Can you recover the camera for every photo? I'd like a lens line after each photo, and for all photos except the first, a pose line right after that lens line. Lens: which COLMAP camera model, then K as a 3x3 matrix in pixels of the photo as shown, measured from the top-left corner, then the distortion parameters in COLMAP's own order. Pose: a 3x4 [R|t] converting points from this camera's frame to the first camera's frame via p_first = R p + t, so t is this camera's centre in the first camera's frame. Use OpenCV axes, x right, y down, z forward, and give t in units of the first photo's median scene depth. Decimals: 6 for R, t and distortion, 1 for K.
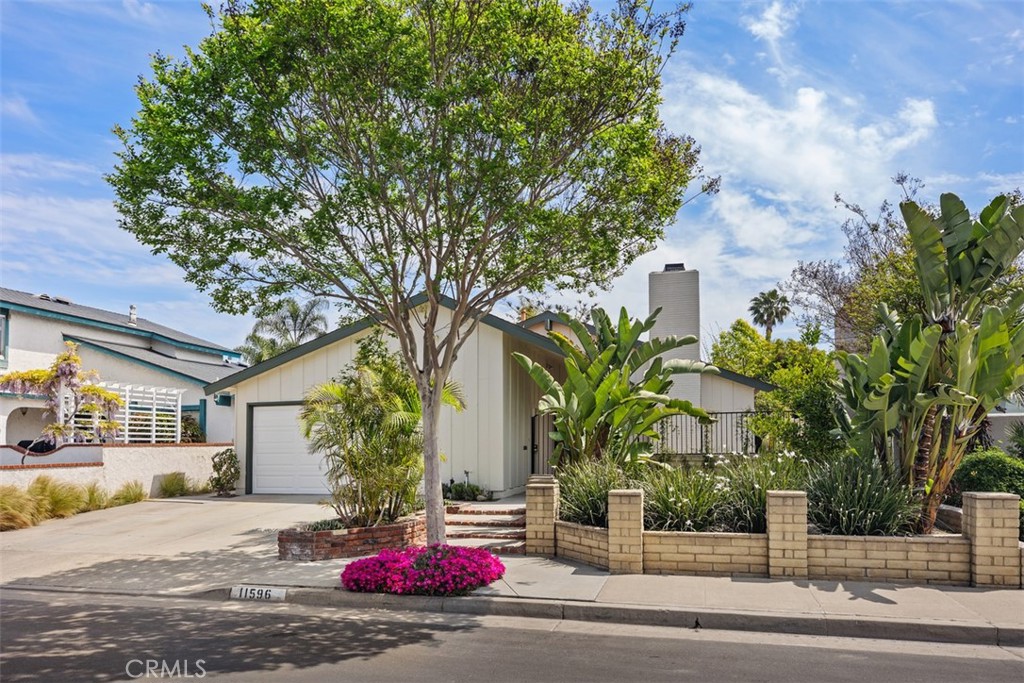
lens RADIAL K [[757.8, 0, 510.7], [0, 757.8, 345.2], [0, 0, 1]] dist [0.014327, 0.002138]
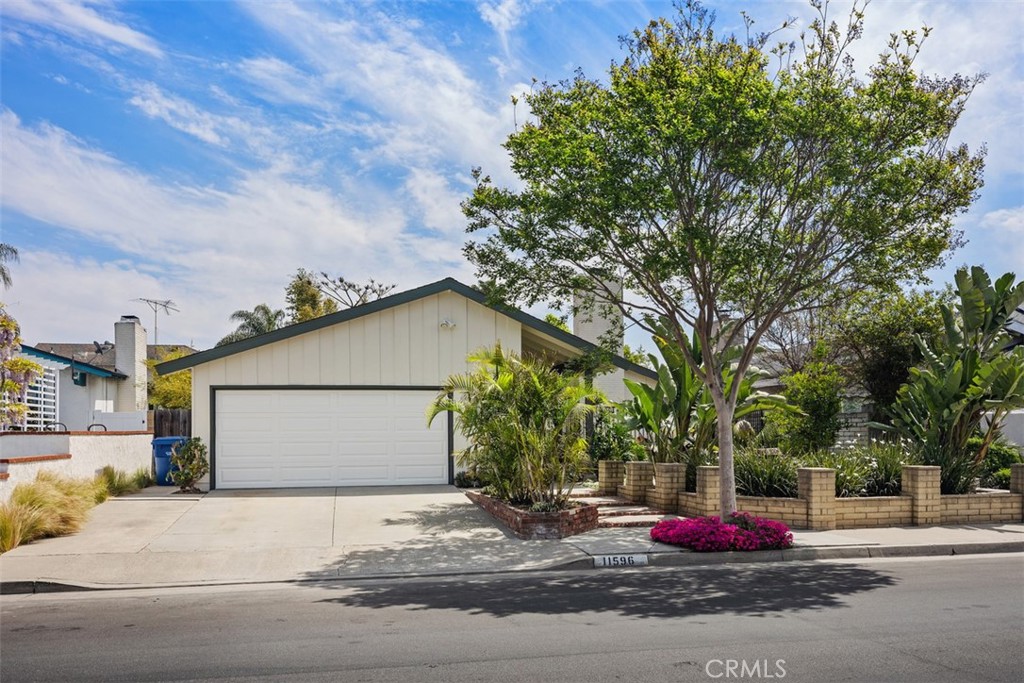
lens RADIAL K [[855.3, 0, 512.4], [0, 855.3, 341.5], [0, 0, 1]] dist [0.005377, 0.005609]
pose [[0.878989, 0.053984, 0.473776, -1.015564], [-0.063791, 0.997953, 0.004639, -0.001290], [-0.472556, -0.034300, 0.880633, -0.050746]]
